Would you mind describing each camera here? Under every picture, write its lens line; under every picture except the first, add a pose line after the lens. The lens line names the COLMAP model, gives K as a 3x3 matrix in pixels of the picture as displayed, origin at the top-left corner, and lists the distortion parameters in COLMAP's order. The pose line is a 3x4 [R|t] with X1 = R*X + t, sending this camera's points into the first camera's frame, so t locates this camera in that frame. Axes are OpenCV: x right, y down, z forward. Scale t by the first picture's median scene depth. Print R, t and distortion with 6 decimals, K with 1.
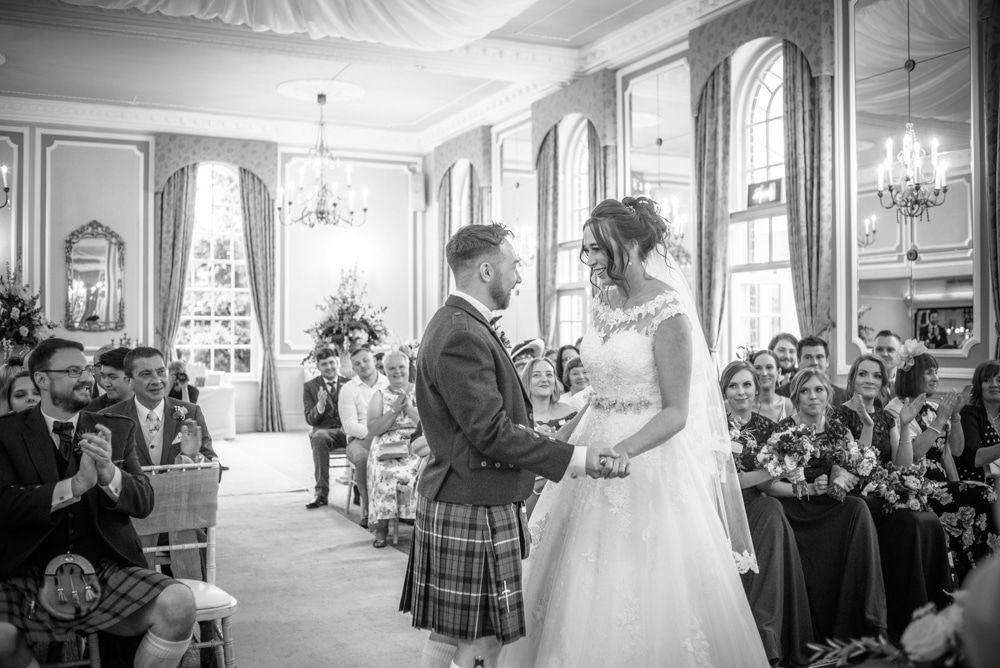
lens RADIAL K [[1314.5, 0, 500.0], [0, 1314.5, 334.0], [0, 0, 1]] dist [-0.186167, -0.011591]
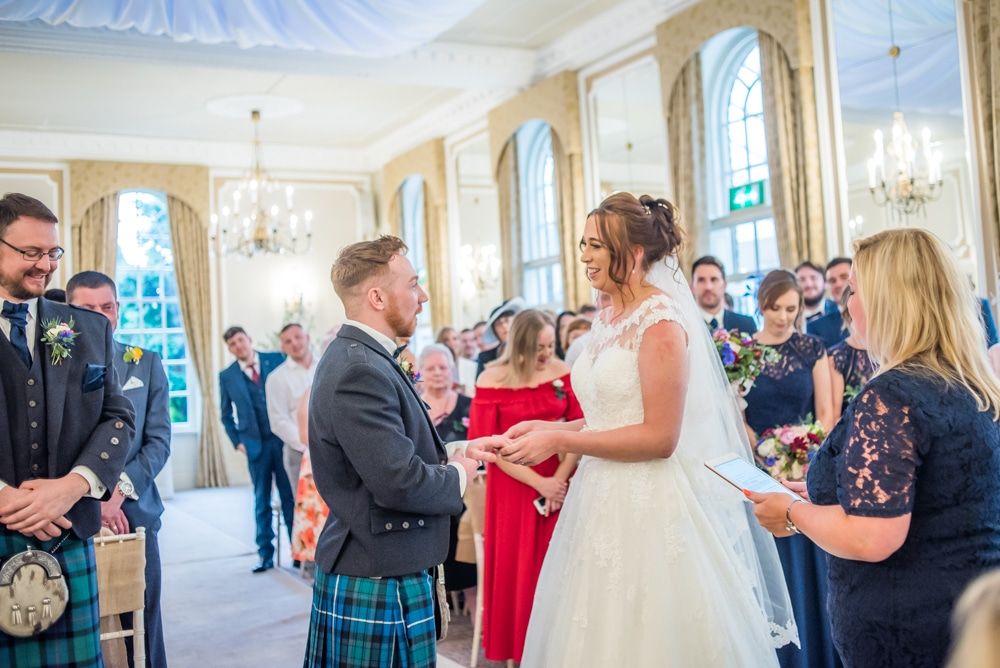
lens RADIAL K [[916.1, 0, 500.0], [0, 916.1, 334.0], [0, 0, 1]] dist [-0.080652, 0.008037]
pose [[0.995779, -0.048509, 0.077923, -0.024510], [0.052122, 0.997625, -0.045027, 0.008486], [-0.075553, 0.048898, 0.995942, 0.371025]]
